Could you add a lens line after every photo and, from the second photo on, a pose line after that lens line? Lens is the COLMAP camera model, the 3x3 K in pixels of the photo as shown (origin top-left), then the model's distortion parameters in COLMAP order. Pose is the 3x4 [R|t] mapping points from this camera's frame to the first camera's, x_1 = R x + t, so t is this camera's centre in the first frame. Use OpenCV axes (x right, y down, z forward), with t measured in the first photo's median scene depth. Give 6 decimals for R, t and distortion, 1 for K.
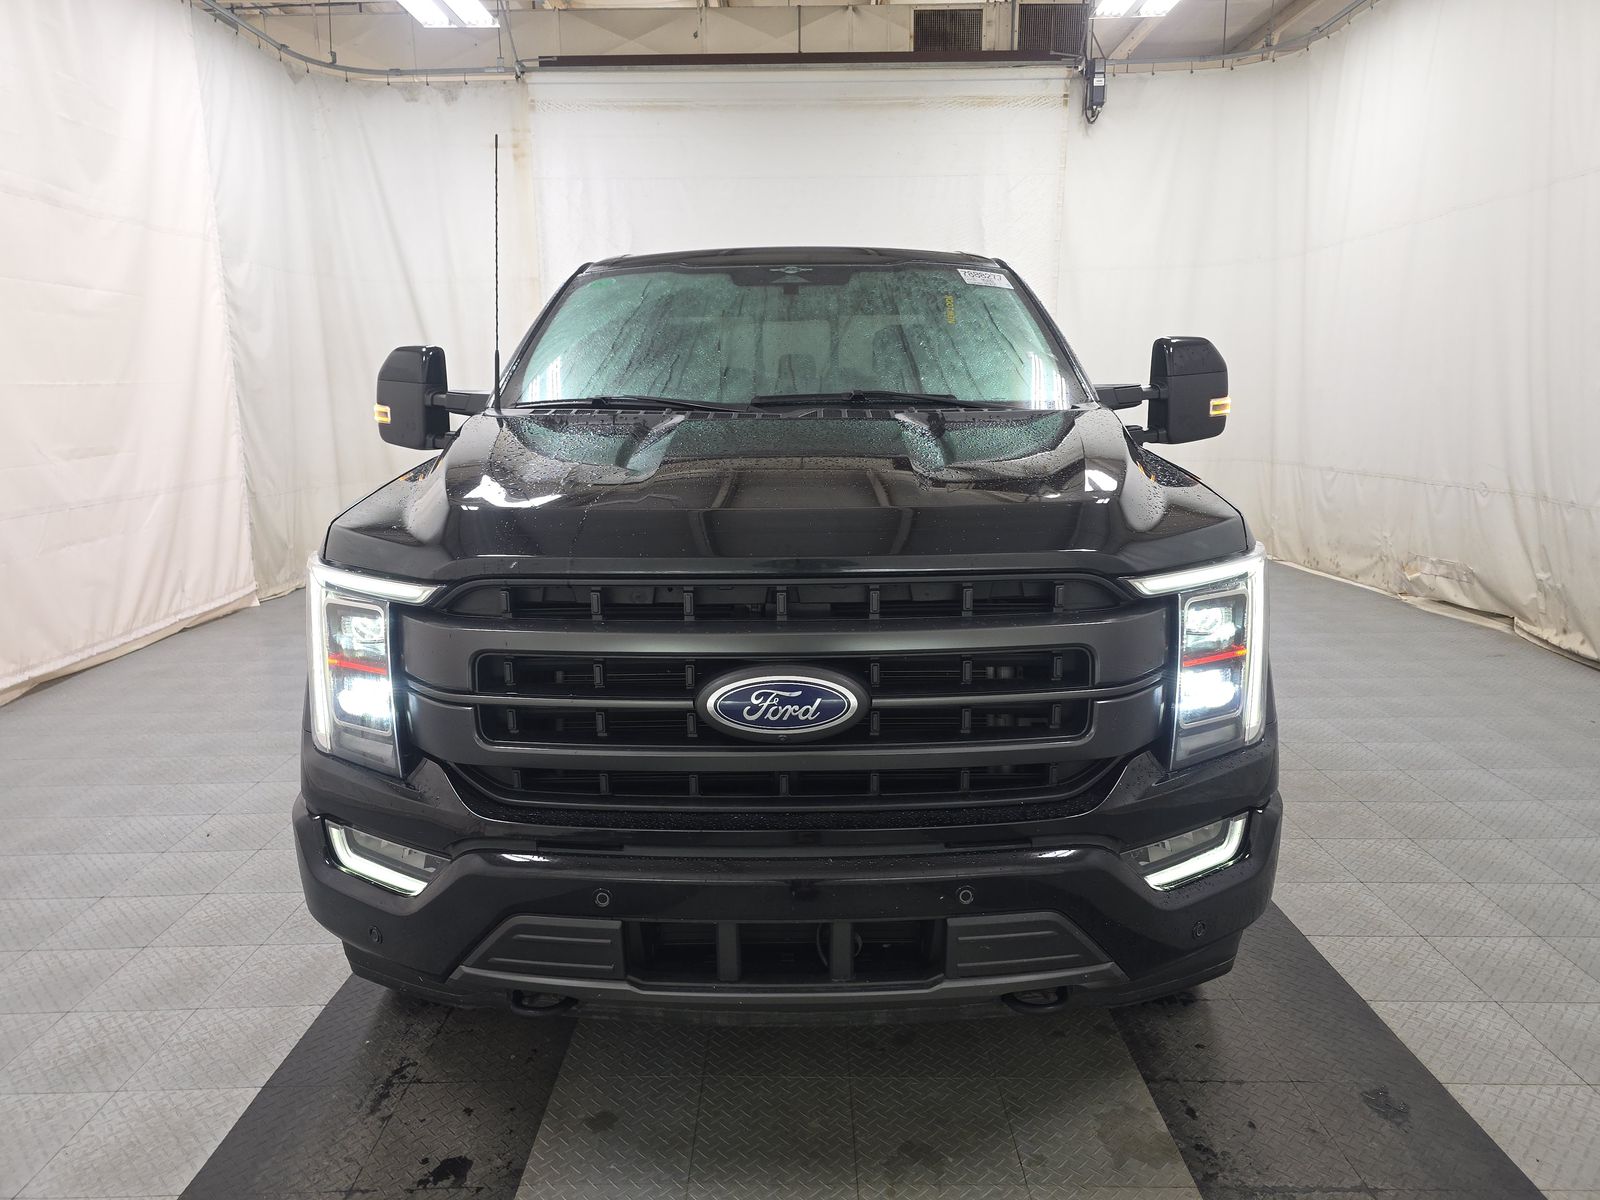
lens RADIAL K [[1093.1, 0, 800.0], [0, 1093.1, 600.0], [0, 0, 1]] dist [-0.005645, -0.003485]
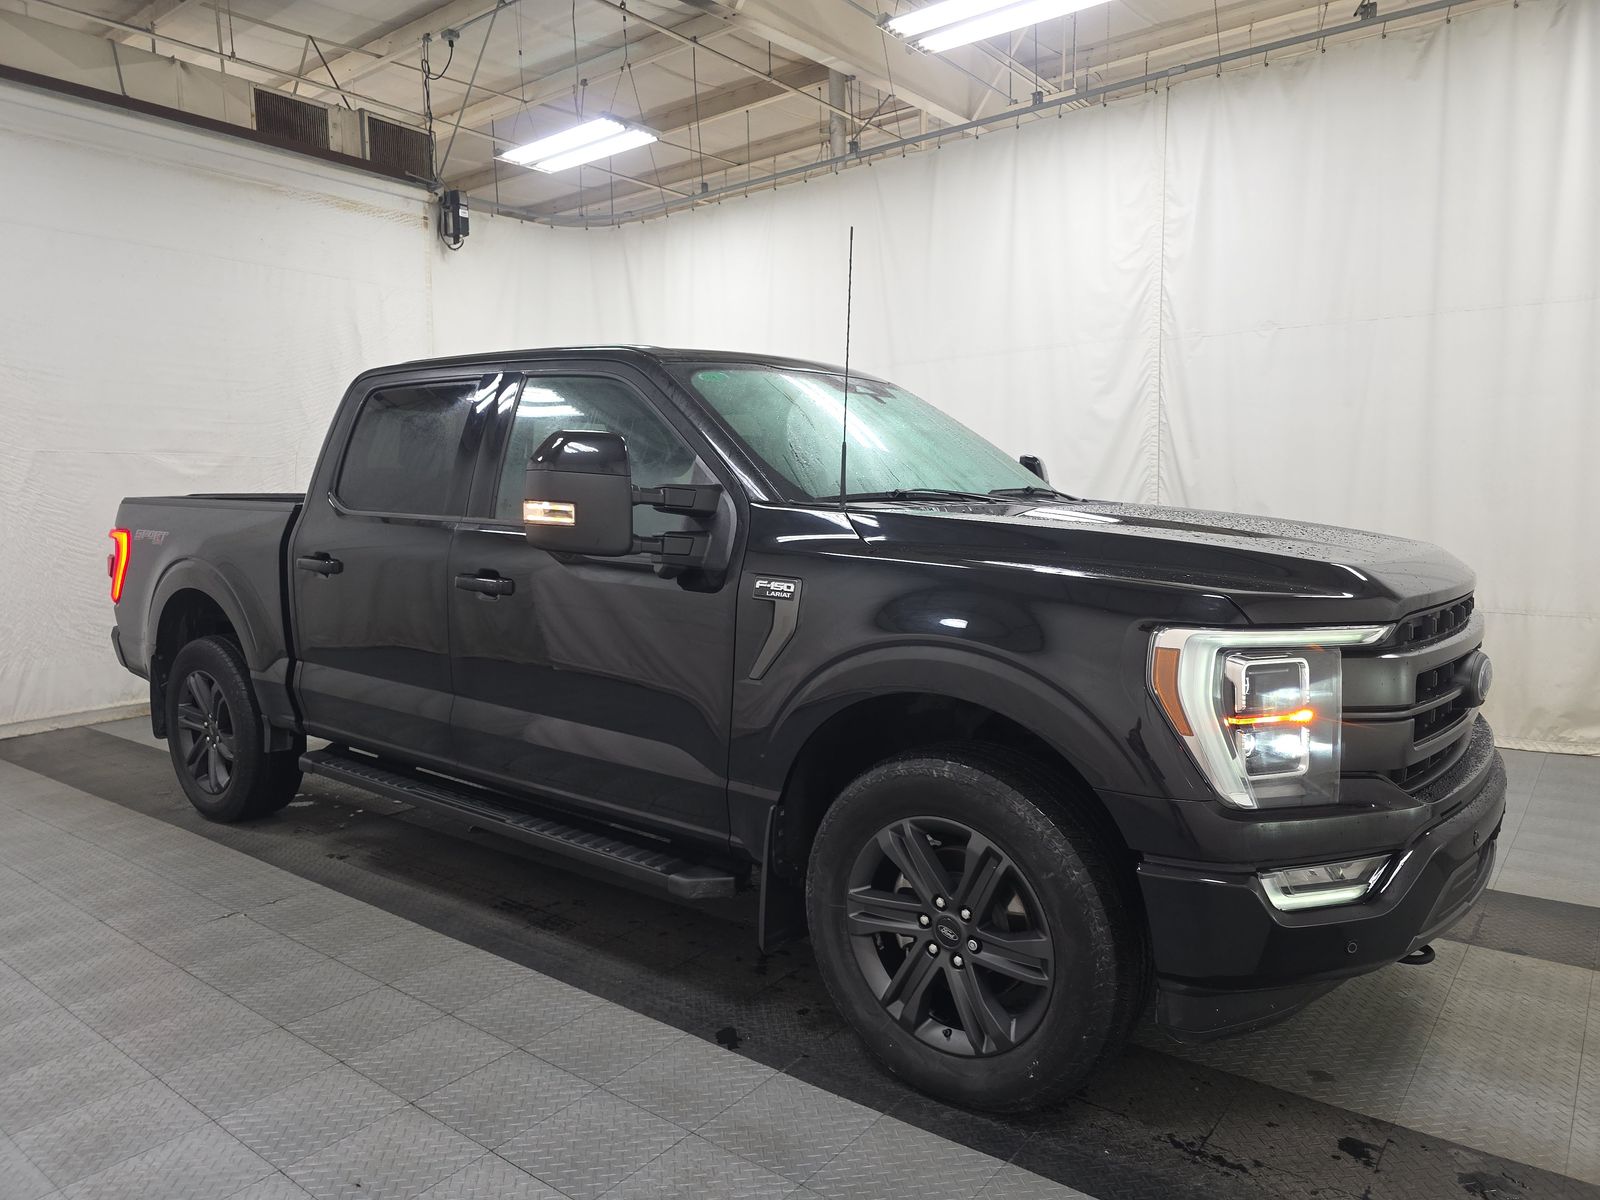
lens RADIAL K [[1093.1, 0, 800.0], [0, 1093.1, 600.0], [0, 0, 1]] dist [-0.005645, -0.003485]
pose [[0.608166, -0.056615, 0.791788, -0.370141], [0.145005, 0.988594, -0.040691, -0.020240], [-0.780453, 0.139560, 0.609439, 0.162150]]
